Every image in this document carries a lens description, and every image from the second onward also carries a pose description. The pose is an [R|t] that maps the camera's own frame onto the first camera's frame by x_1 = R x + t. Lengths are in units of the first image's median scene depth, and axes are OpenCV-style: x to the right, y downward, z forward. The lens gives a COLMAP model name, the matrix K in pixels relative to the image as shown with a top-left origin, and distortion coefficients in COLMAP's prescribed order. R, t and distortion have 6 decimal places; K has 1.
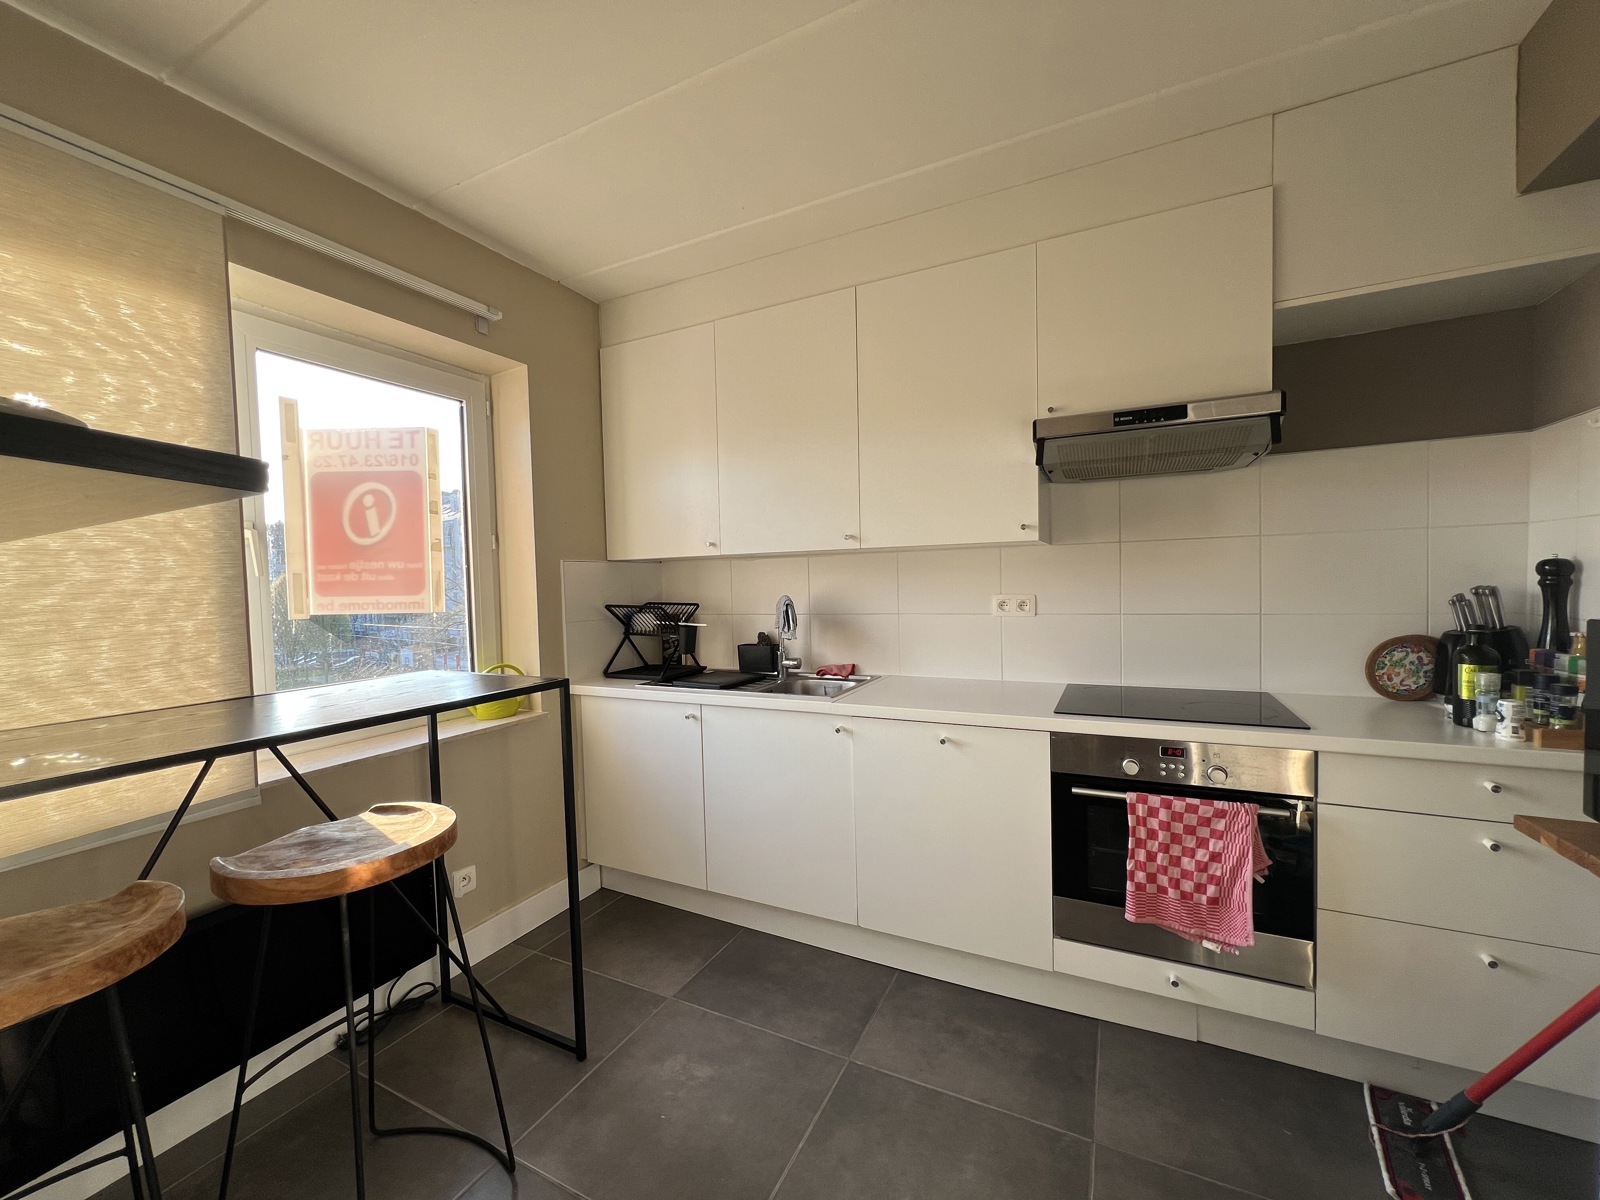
lens RADIAL K [[640.5, 0, 799.9], [0, 640.5, 597.0], [0, 0, 1]] dist [0.001983, 0.000348]
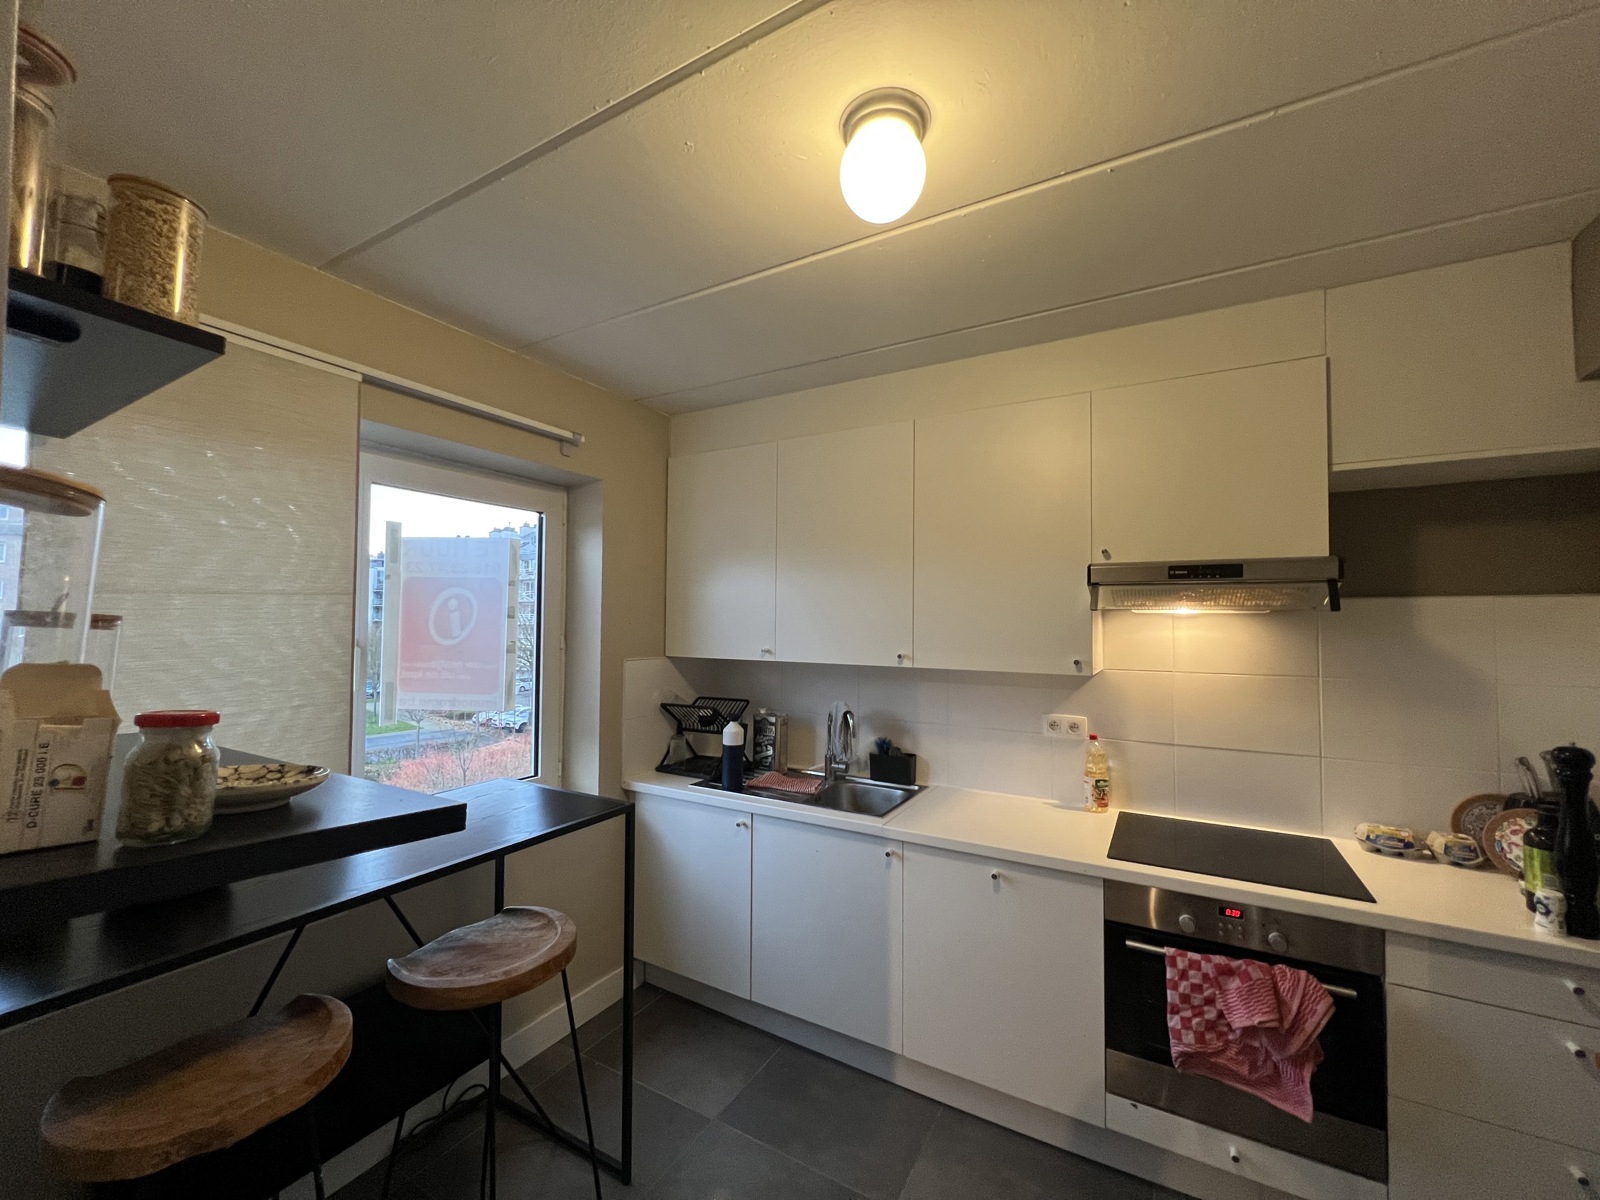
lens RADIAL K [[640.5, 0, 798.8], [0, 640.5, 603.7], [0, 0, 1]] dist [0.001983, 0.000348]
pose [[0.997885, 0.032018, -0.056579, -0.036454], [-0.035644, 0.997295, -0.064281, -0.116227], [0.054368, 0.066162, 0.996327, -0.046107]]
